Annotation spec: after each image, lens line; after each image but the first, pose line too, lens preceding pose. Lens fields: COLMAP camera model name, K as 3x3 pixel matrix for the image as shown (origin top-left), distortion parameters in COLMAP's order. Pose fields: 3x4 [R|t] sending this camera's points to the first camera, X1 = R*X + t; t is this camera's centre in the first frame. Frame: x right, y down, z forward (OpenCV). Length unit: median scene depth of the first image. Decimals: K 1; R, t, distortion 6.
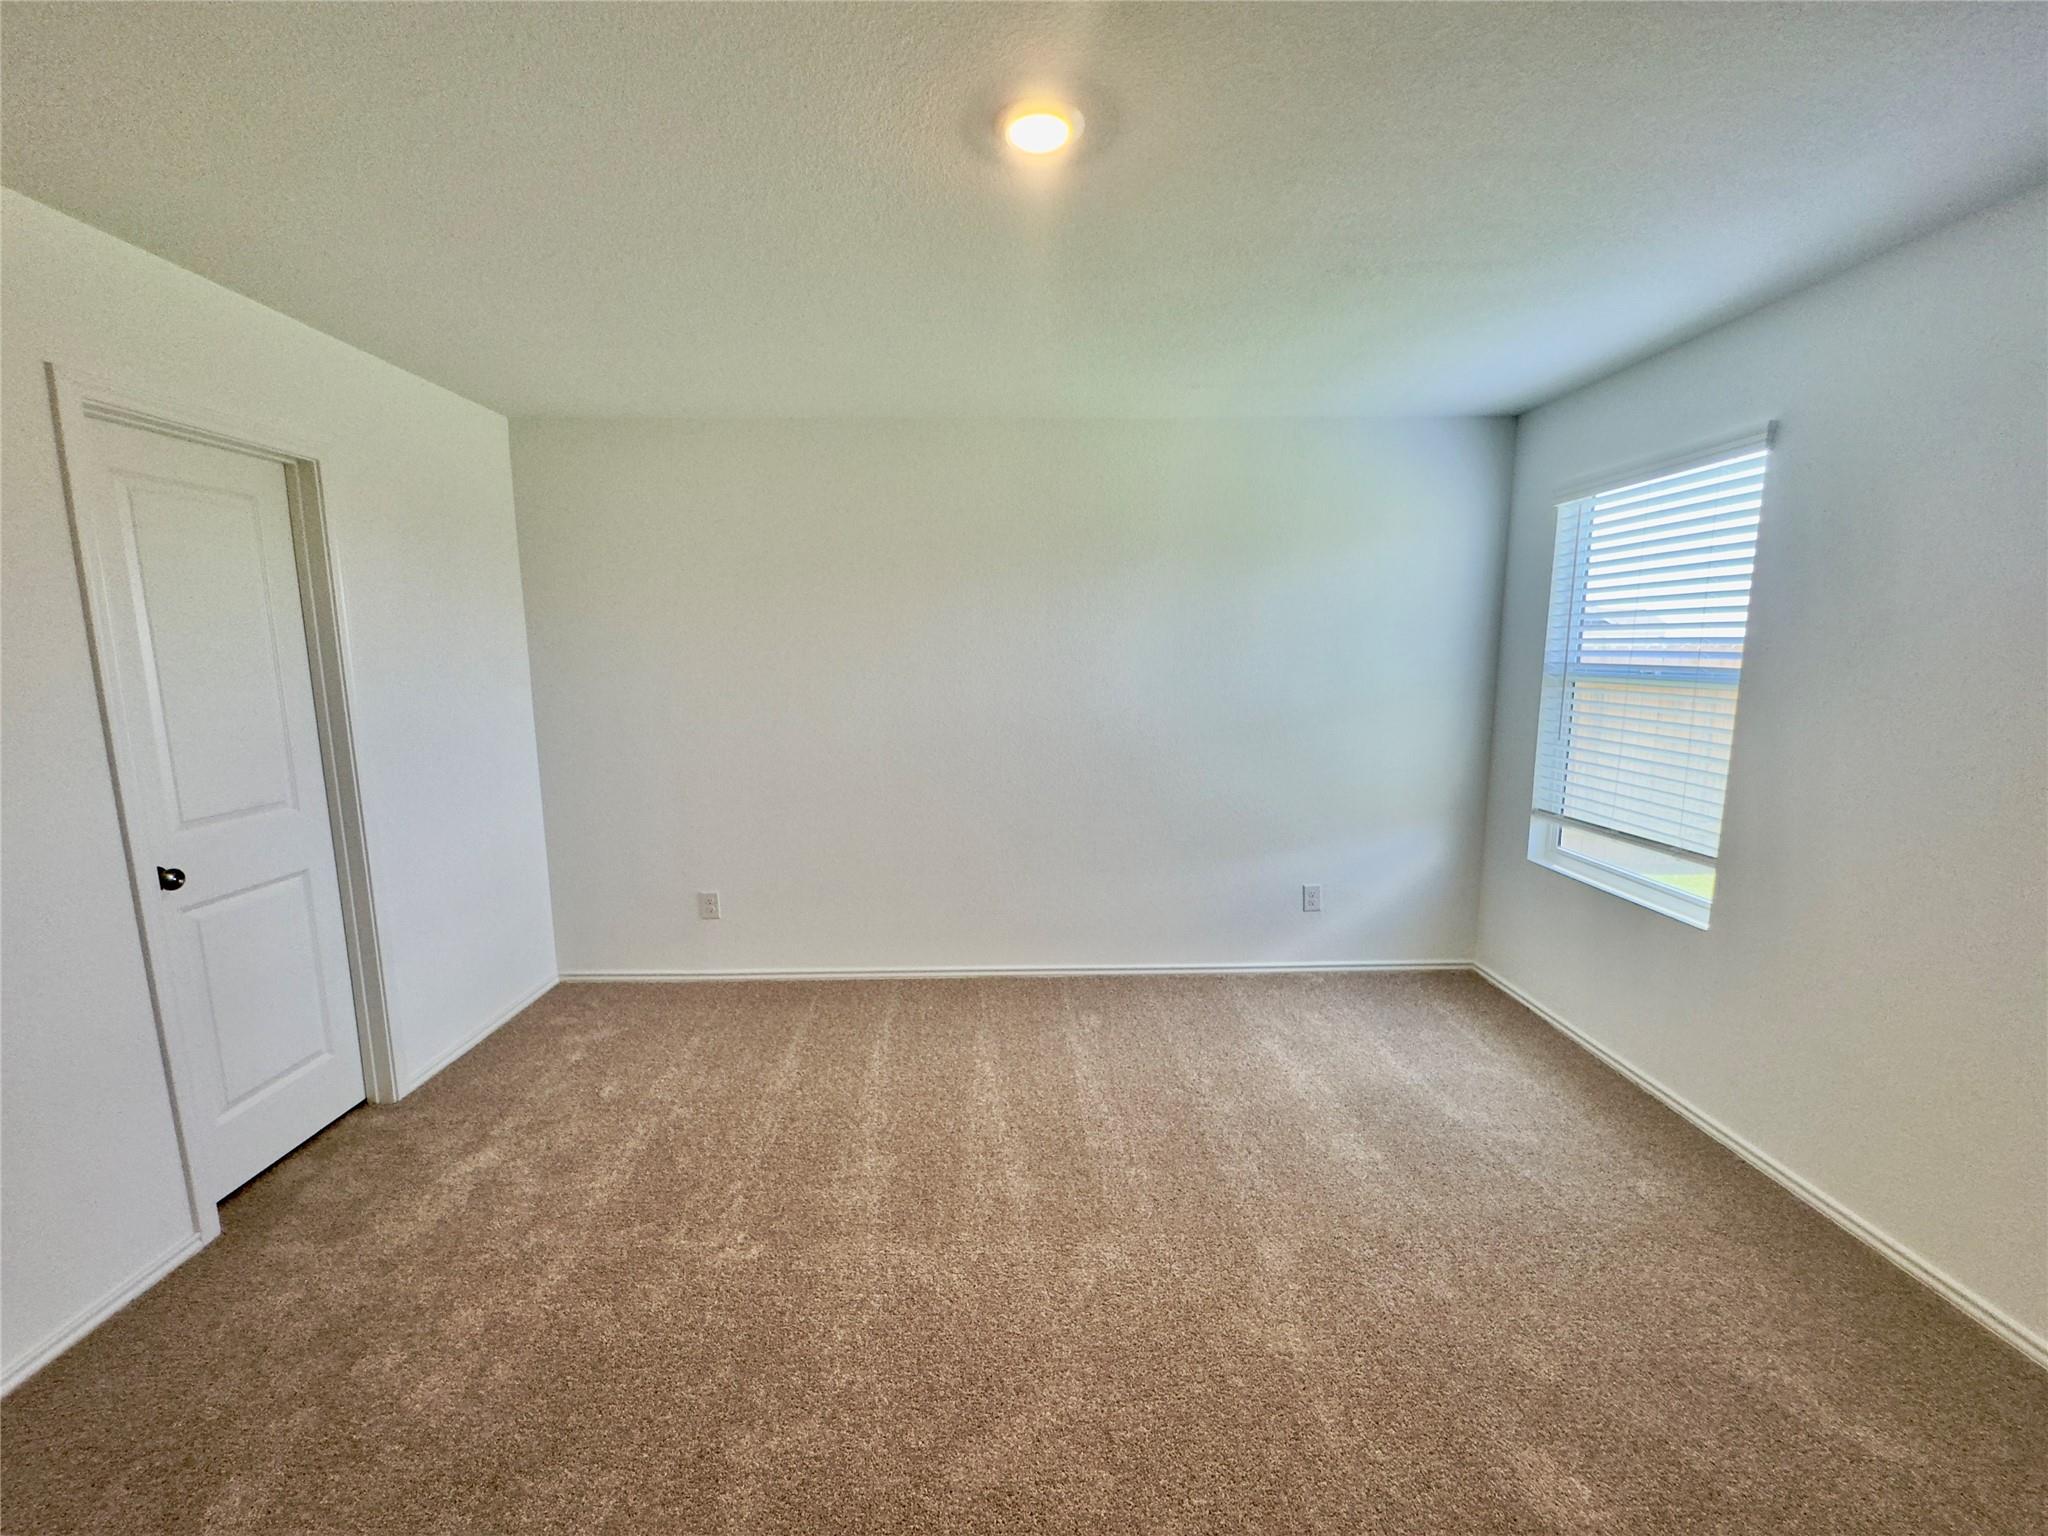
lens RADIAL K [[819.4, 0, 1019.6], [0, 819.4, 771.2], [0, 0, 1]] dist [-0.004237, 0.001285]
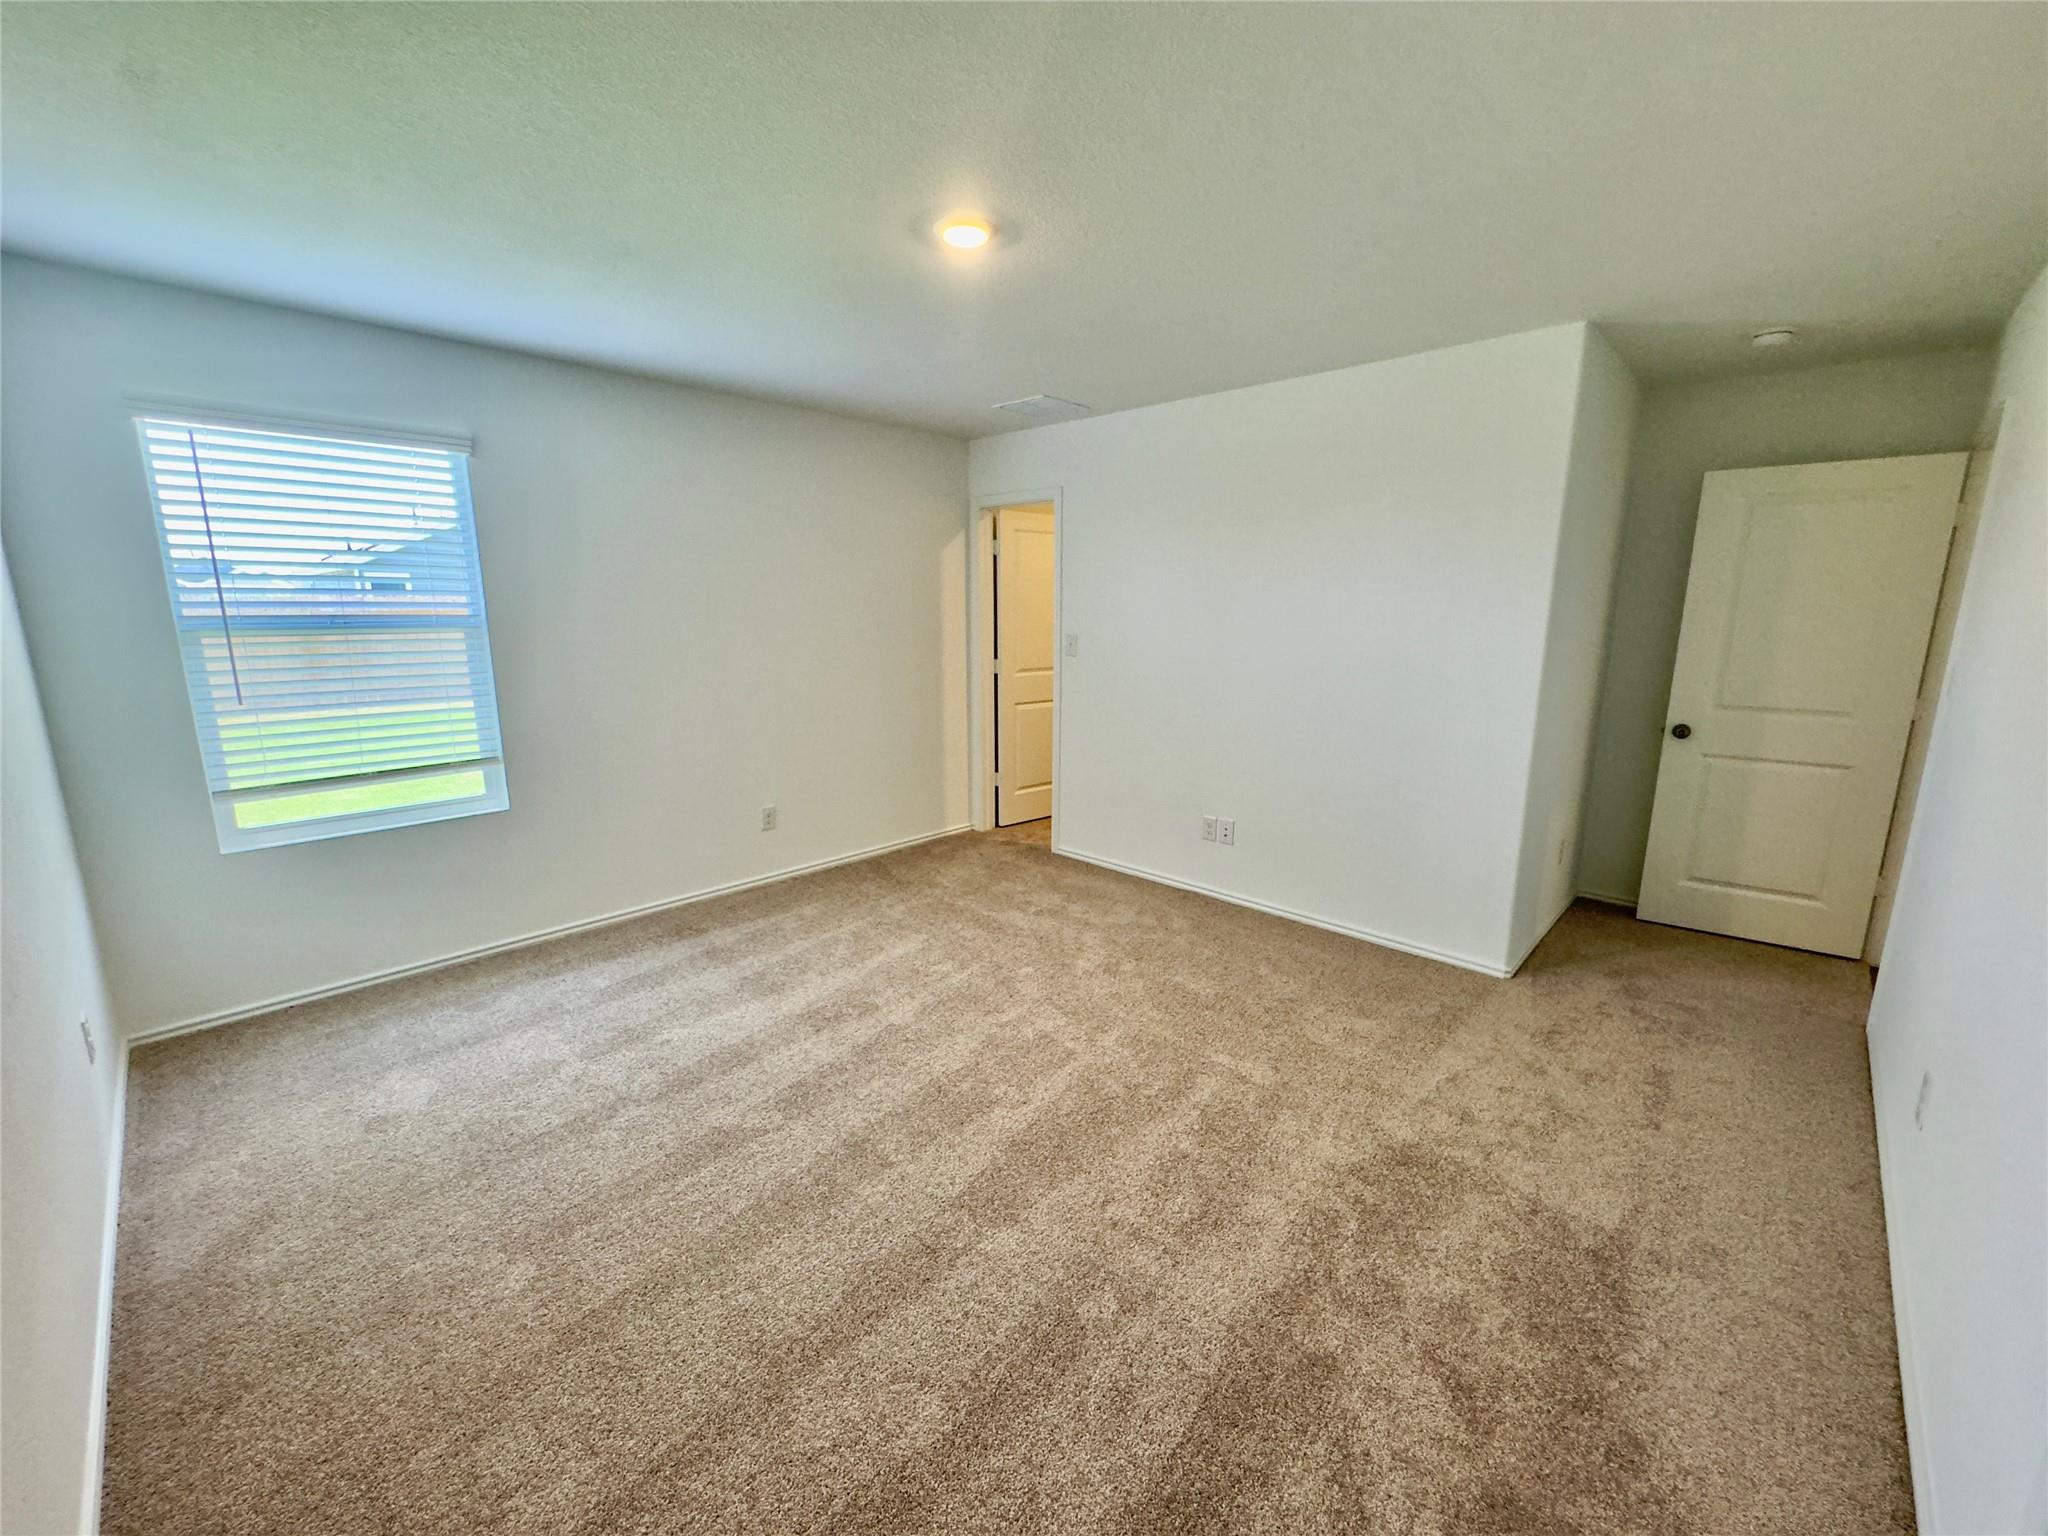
lens RADIAL K [[819.4, 0, 1035.7], [0, 819.4, 768.1], [0, 0, 1]] dist [-0.004237, 0.001285]
pose [[-0.712359, -0.143940, 0.686896, -0.559482], [0.099619, 0.948093, 0.301985, -0.151787], [-0.694709, 0.283549, -0.661044, 1.009210]]
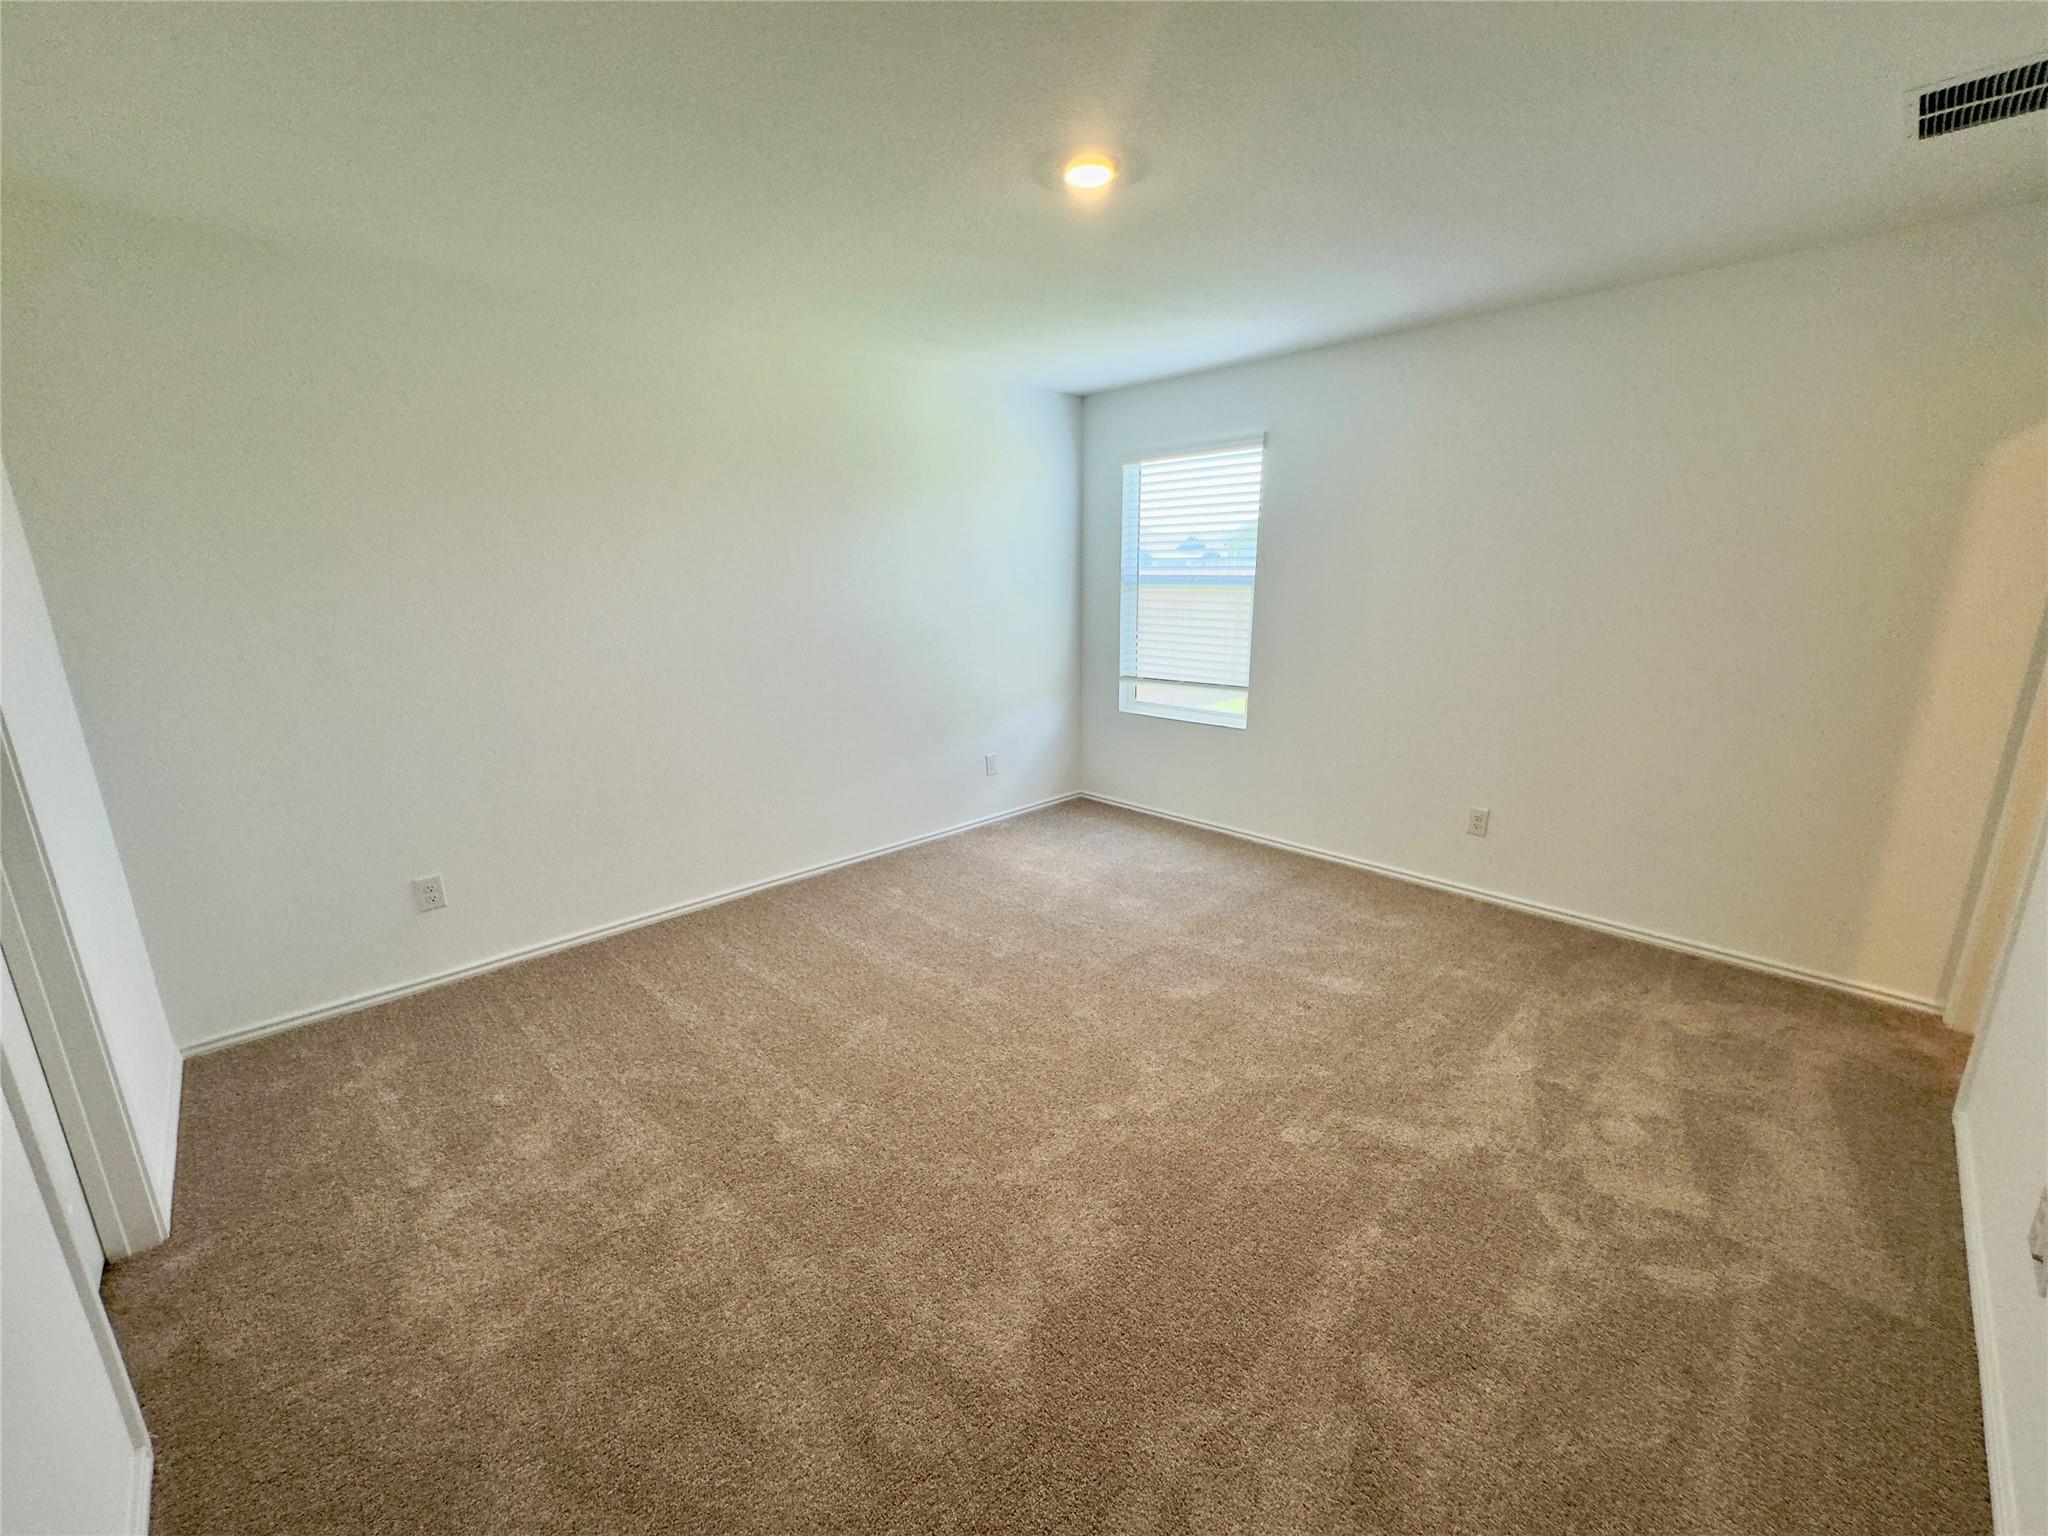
lens RADIAL K [[819.4, 0, 1021.5], [0, 819.4, 767.0], [0, 0, 1]] dist [-0.004237, 0.001285]
pose [[0.736976, -0.165001, 0.655470, -0.526455], [0.110561, 0.986113, 0.123925, 0.006034], [-0.666815, -0.018861, 0.744985, 0.015471]]
